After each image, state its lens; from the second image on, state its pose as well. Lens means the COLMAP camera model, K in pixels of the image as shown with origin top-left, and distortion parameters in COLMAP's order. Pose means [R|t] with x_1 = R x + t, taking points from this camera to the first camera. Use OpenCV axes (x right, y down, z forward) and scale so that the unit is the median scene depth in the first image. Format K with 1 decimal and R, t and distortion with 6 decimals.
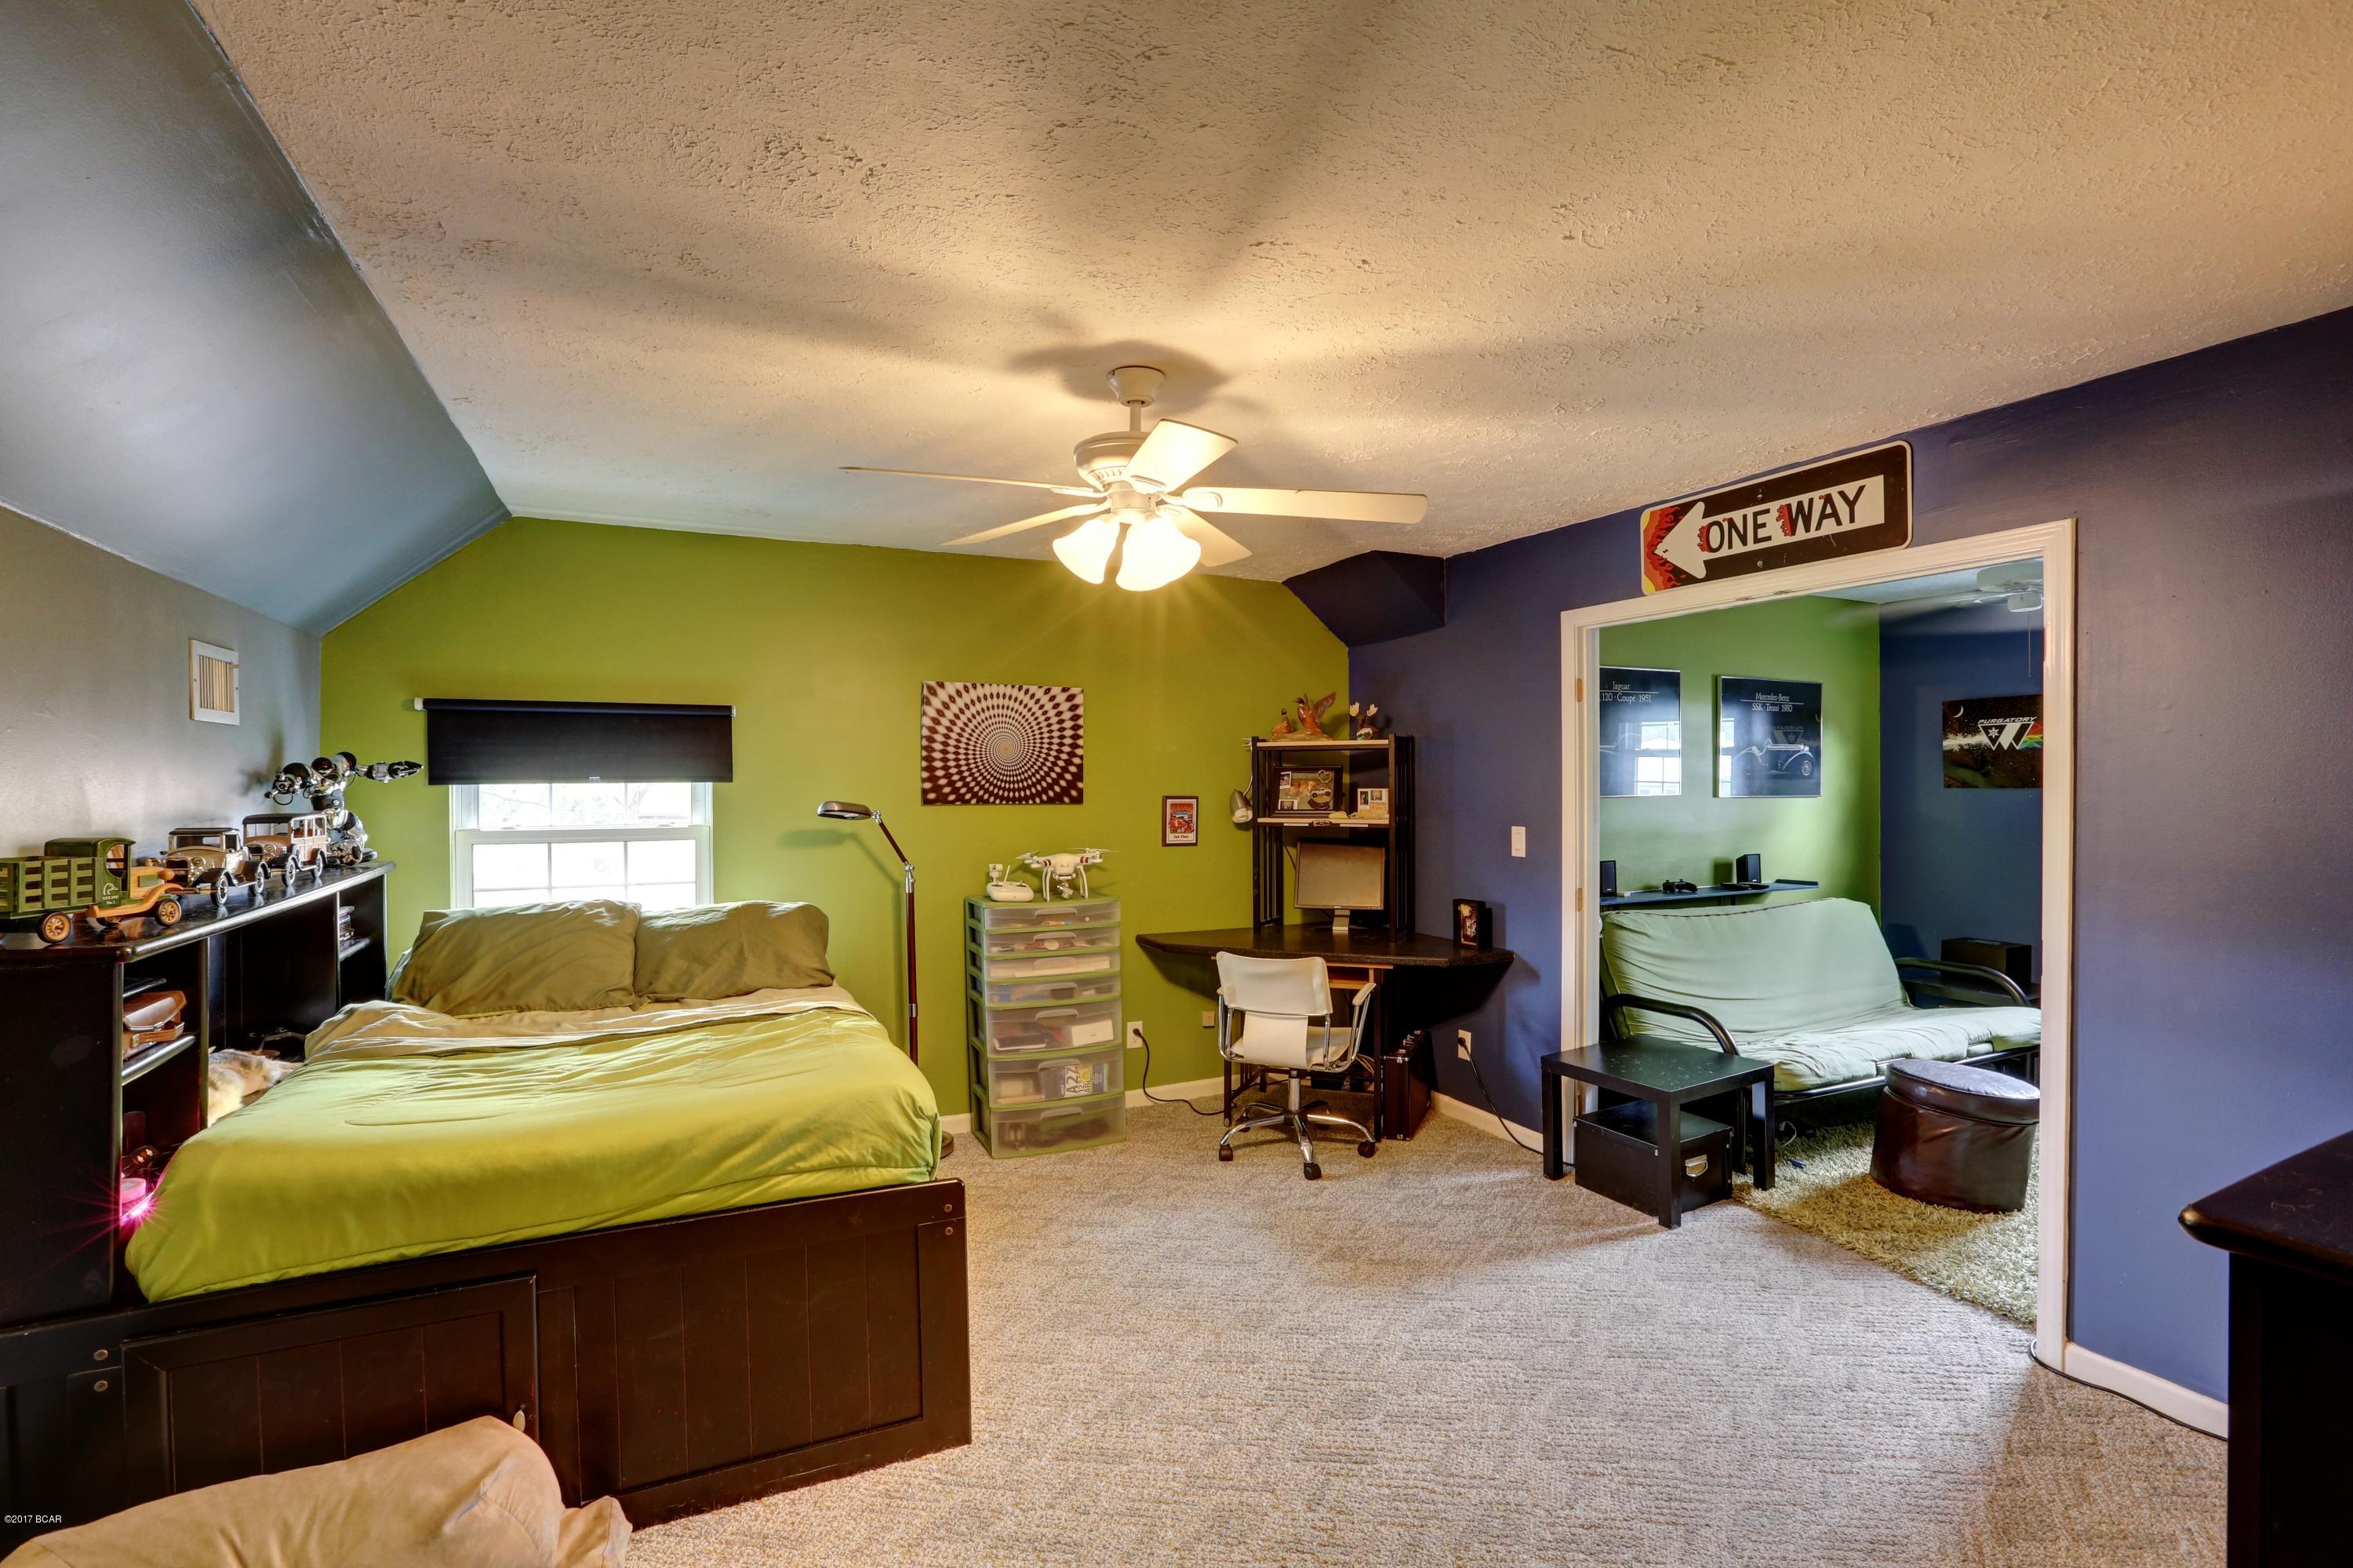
lens RADIAL K [[1070.2, 0, 1175.5], [0, 1070.2, 773.4], [0, 0, 1]] dist [-0.046979, 0.011390]
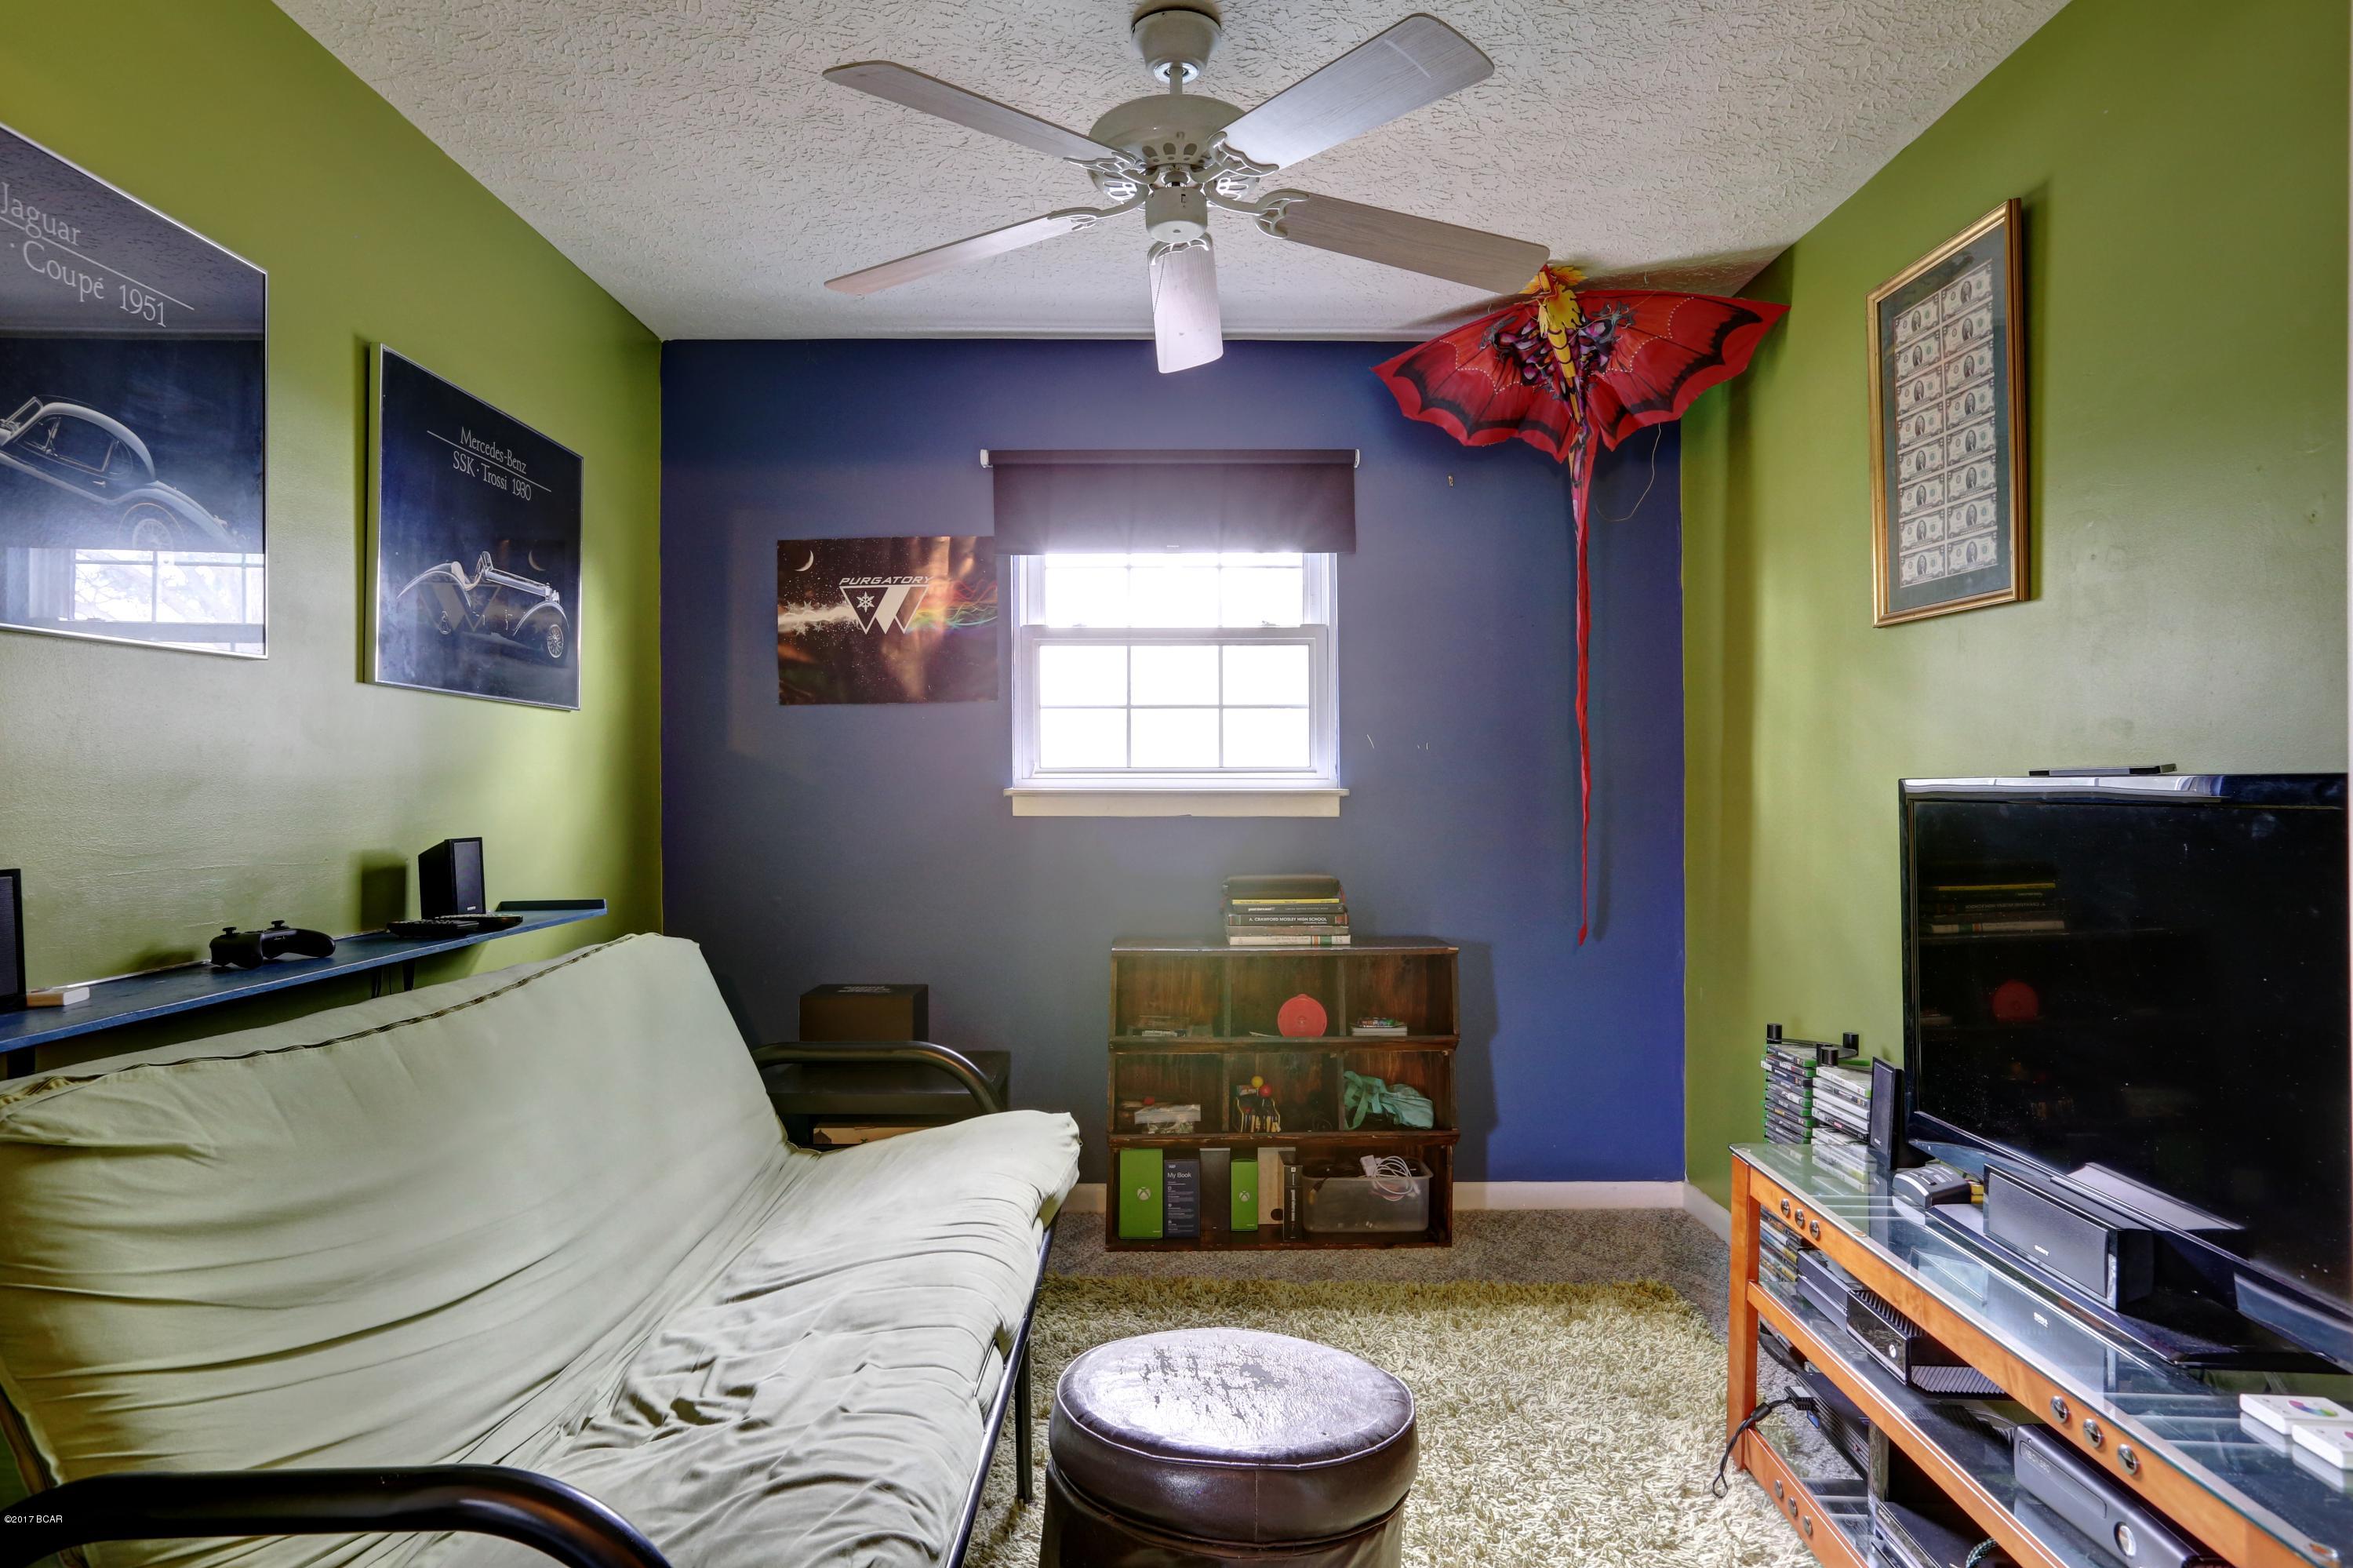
lens RADIAL K [[1351.1, 0, 1176.4], [0, 1351.1, 760.4], [0, 0, 1]] dist [-0.000097, 0.000955]
pose [[0.434804, 0.011504, 0.900451, 0.218605], [0.001026, 0.999911, -0.013270, 0.054154], [-0.900524, 0.006694, 0.434754, 0.549952]]
